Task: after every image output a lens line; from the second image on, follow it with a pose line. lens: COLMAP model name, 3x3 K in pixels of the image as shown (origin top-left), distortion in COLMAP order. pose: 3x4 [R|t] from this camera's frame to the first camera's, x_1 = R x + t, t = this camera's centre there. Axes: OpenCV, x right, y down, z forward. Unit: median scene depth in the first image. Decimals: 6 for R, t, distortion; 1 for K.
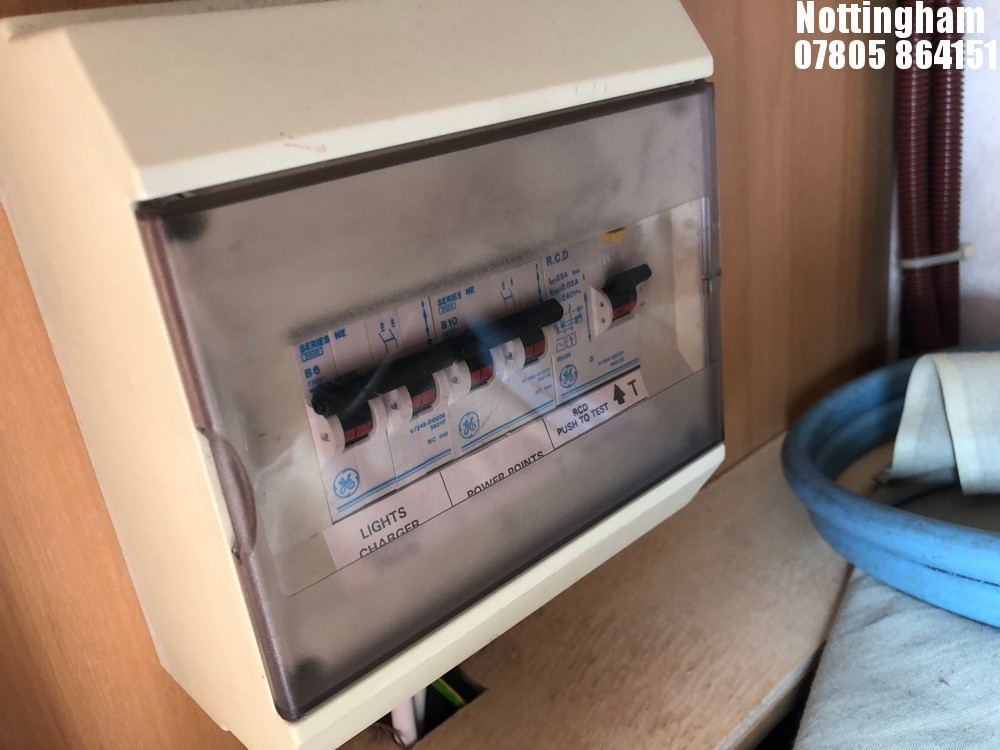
lens RADIAL K [[836.4, 0, 497.9], [0, 836.4, 369.0], [0, 0, 1]] dist [0.013717, -0.005651]
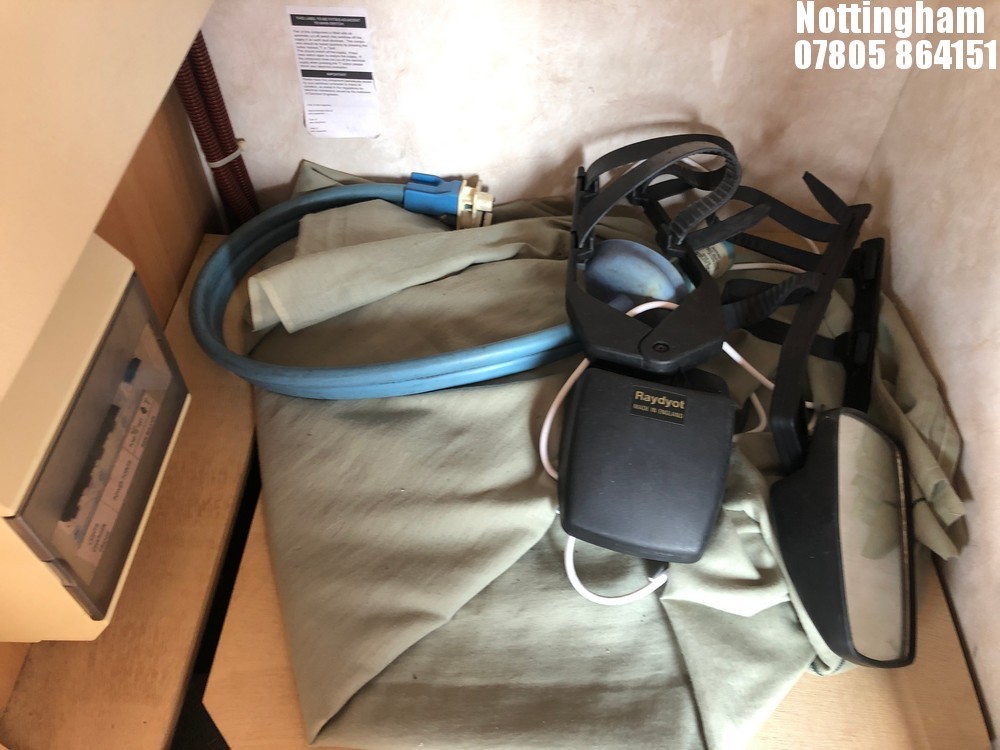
lens RADIAL K [[836.4, 0, 497.9], [0, 836.4, 369.0], [0, 0, 1]] dist [0.013717, -0.005651]
pose [[0.694527, -0.456414, 0.556163, -0.277916], [0.168732, 0.854792, 0.490775, -0.727223], [-0.699401, -0.247014, 0.670688, -0.772587]]
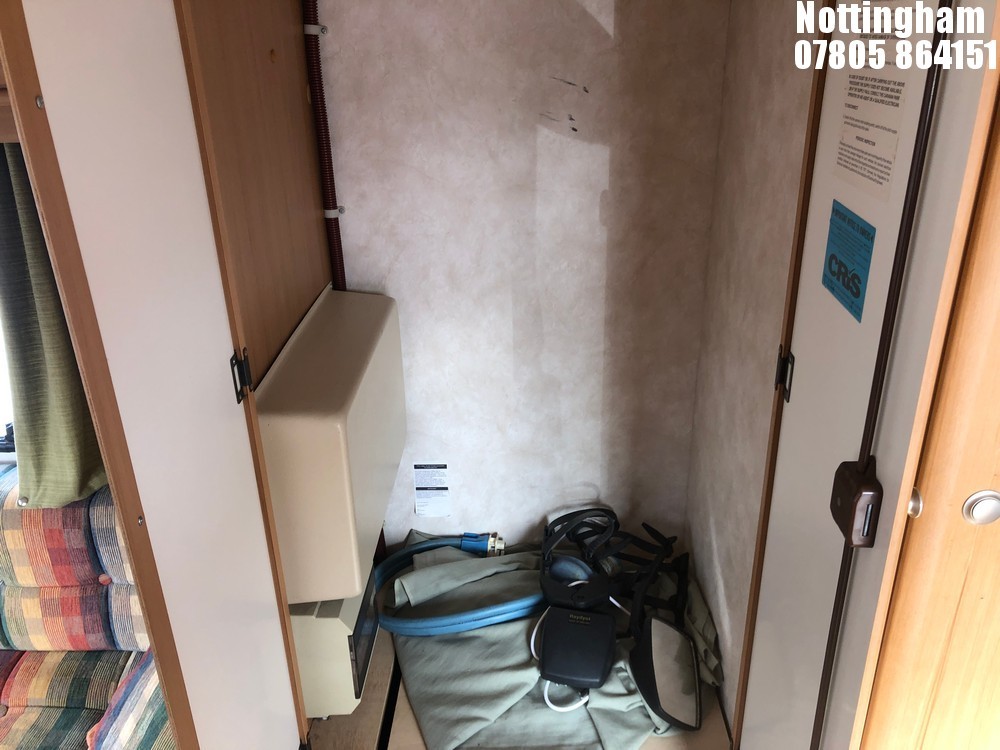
lens RADIAL K [[836.4, 0, 497.9], [0, 836.4, 369.0], [0, 0, 1]] dist [0.013717, -0.005651]
pose [[0.687252, -0.186118, 0.702172, -2.032729], [0.207171, 0.976694, 0.056114, -1.256717], [-0.696251, 0.106905, 0.709793, -2.618045]]
